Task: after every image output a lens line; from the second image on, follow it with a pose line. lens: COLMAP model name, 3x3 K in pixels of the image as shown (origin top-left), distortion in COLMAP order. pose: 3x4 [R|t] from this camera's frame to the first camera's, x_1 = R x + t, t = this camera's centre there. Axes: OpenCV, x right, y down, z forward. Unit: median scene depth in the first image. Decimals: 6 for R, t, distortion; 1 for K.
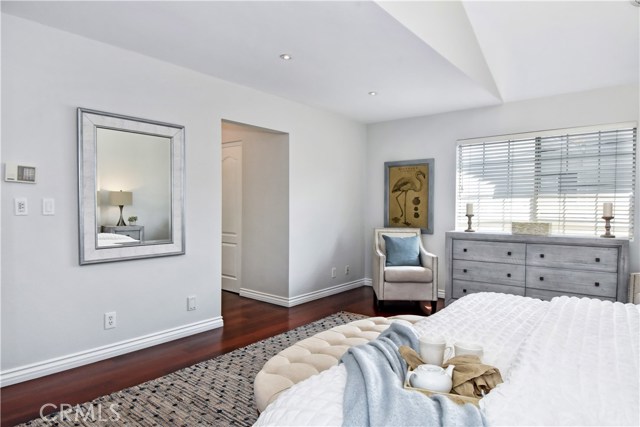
lens RADIAL K [[355.4, 0, 320.0], [0, 355.4, 213.5], [0, 0, 1]] dist [-0.002763, -0.000649]
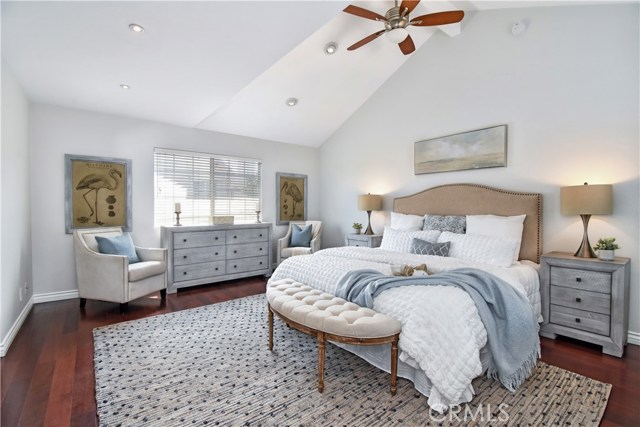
lens RADIAL K [[288.6, 0, 326.9], [0, 288.6, 202.9], [0, 0, 1]] dist [0.001892, -0.016456]
pose [[0.228623, 0.009855, 0.973465, -0.398661], [0.017288, 0.999750, -0.014181, -0.004264], [-0.973362, 0.020071, 0.228395, 0.250495]]
